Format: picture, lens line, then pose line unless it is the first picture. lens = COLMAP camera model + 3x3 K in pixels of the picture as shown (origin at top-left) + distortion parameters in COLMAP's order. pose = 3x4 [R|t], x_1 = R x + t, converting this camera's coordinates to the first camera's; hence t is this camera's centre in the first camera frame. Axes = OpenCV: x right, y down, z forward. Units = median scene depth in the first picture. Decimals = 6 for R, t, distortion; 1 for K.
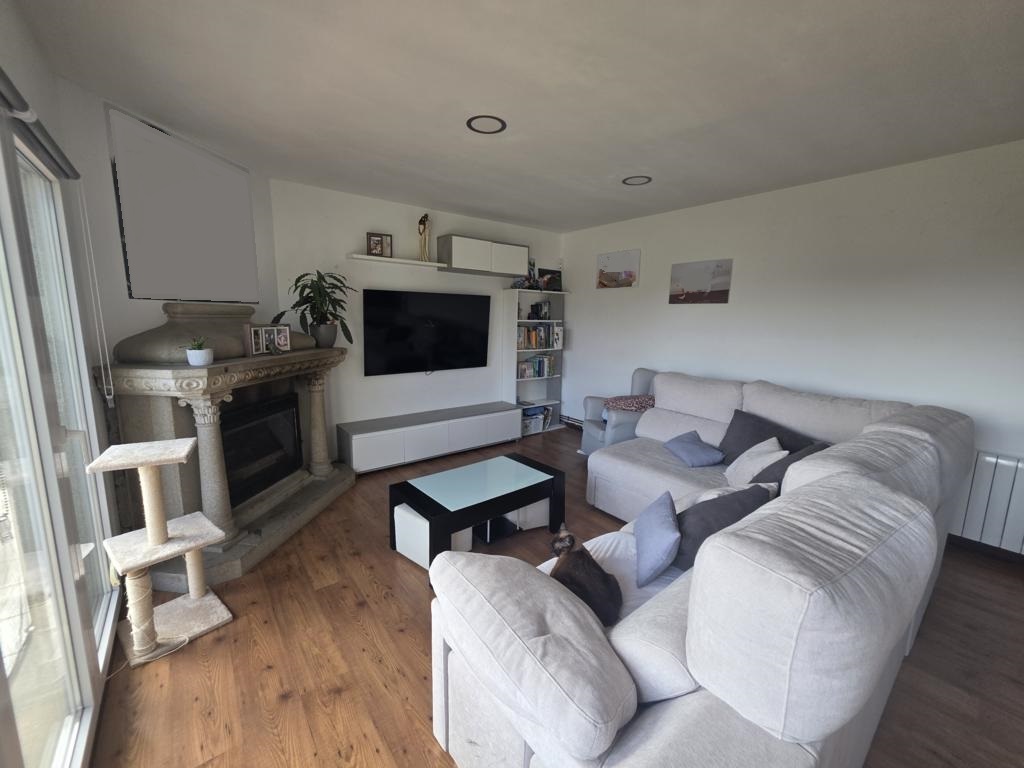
lens RADIAL K [[410.4, 0, 513.6], [0, 410.4, 381.4], [0, 0, 1]] dist [0.000139, -0.000011]
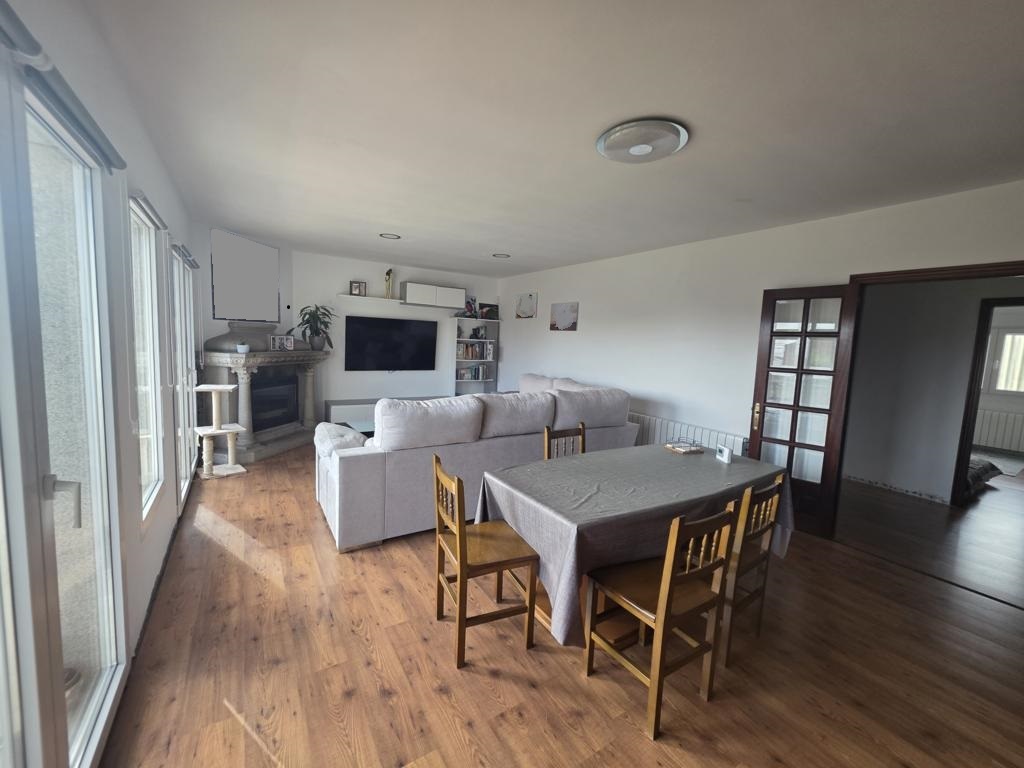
lens RADIAL K [[410.4, 0, 513.6], [0, 410.4, 381.4], [0, 0, 1]] dist [0.000139, -0.000011]
pose [[0.994970, 0.038541, -0.092460, 0.480799], [-0.043795, 0.997499, -0.055477, 0.098357], [0.090090, 0.059248, 0.994170, -0.560712]]
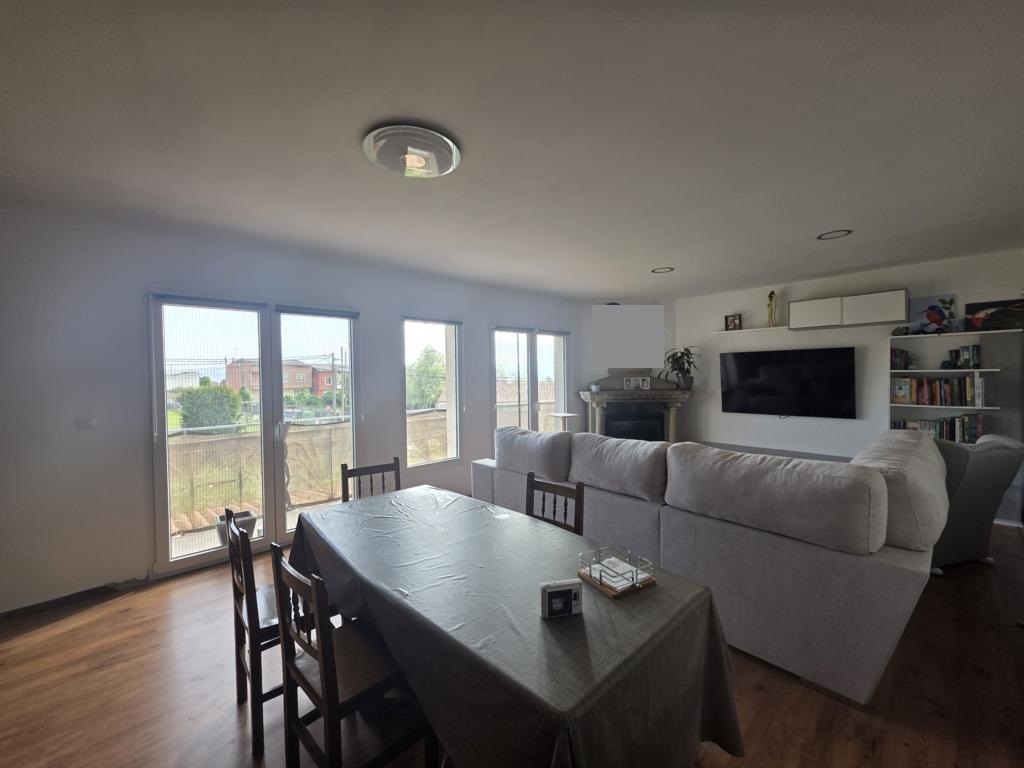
lens RADIAL K [[410.4, 0, 513.6], [0, 410.4, 381.4], [0, 0, 1]] dist [0.000139, -0.000011]
pose [[0.093725, 0.009688, -0.995551, 1.149932], [-0.126979, 0.991903, -0.002302, -0.026190], [0.987467, 0.126630, 0.094197, 0.139813]]
